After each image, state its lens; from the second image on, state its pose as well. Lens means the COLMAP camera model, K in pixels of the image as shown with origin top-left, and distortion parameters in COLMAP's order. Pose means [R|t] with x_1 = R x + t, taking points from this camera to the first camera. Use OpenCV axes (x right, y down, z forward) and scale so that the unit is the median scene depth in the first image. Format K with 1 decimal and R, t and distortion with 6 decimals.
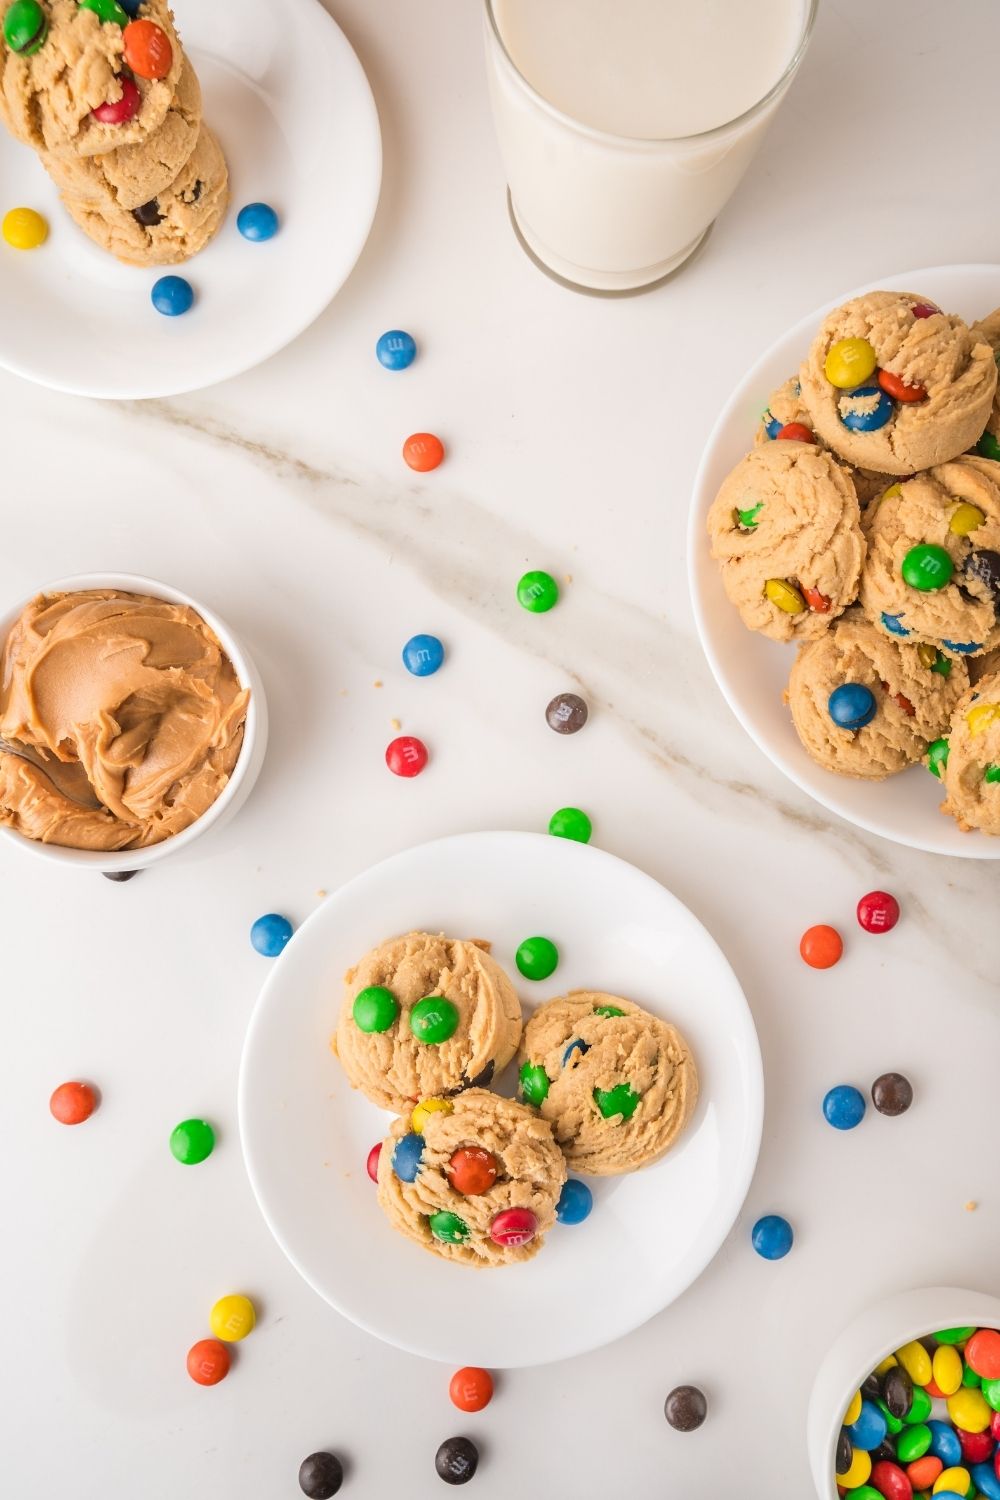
lens RADIAL K [[1029.9, 0, 508.9], [0, 1029.9, 720.1], [0, 0, 1]] dist [-0.008325, -0.001382]
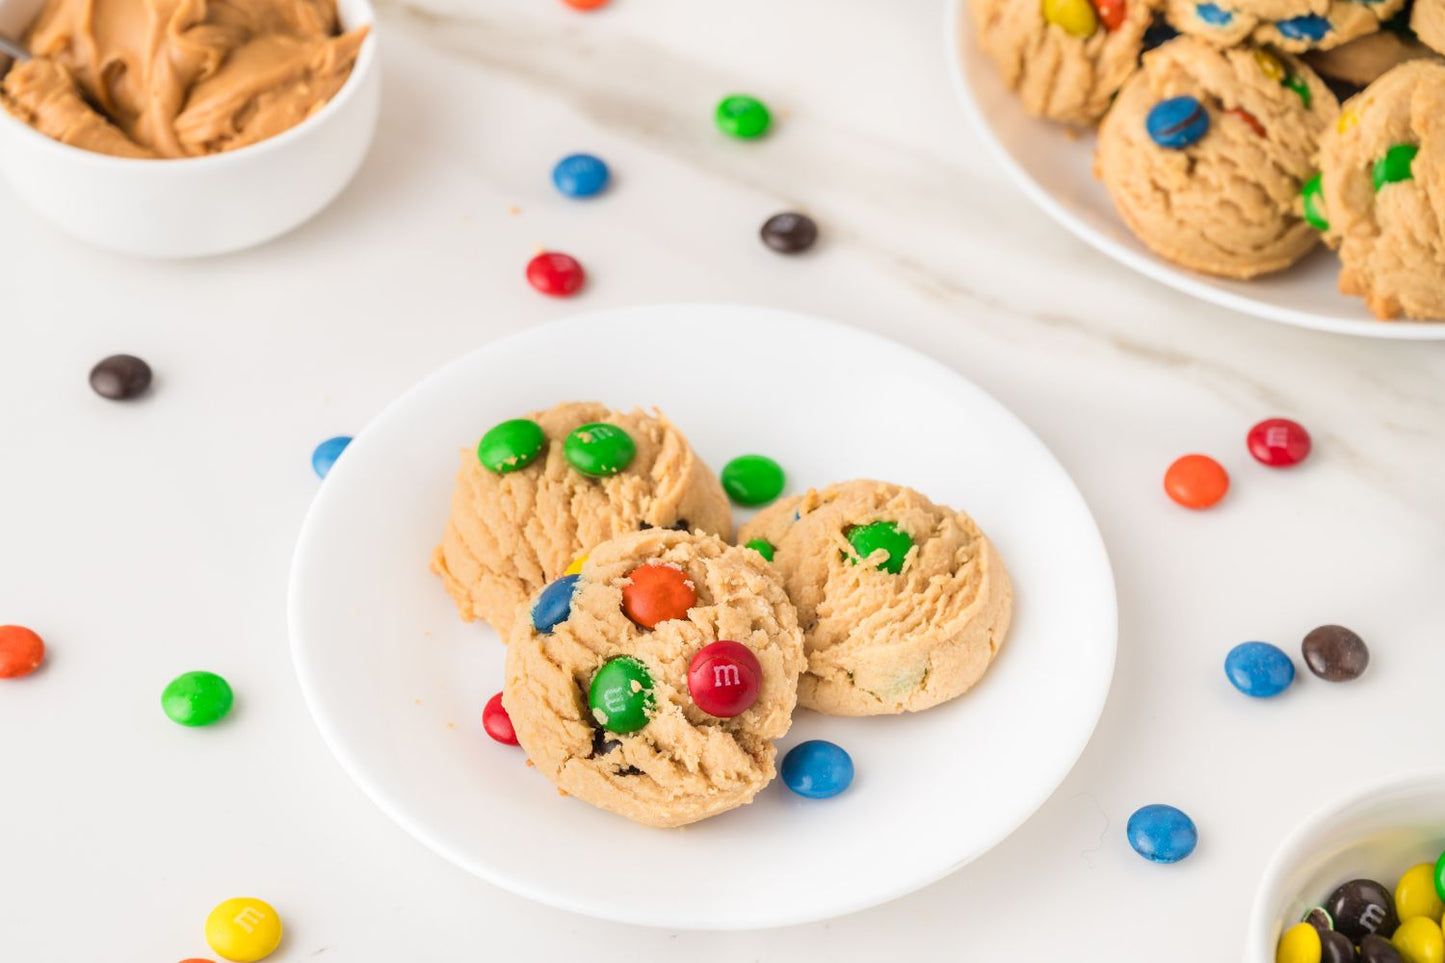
lens RADIAL K [[2926.6, 0, 675.9], [0, 2926.6, 593.2], [0, 0, 1]] dist [0.014071, -0.105611]
pose [[0.999980, -0.005482, 0.003021, -0.029320], [0.006205, 0.805111, -0.593092, 1.485931], [0.000819, 0.593099, 0.805129, -0.471957]]
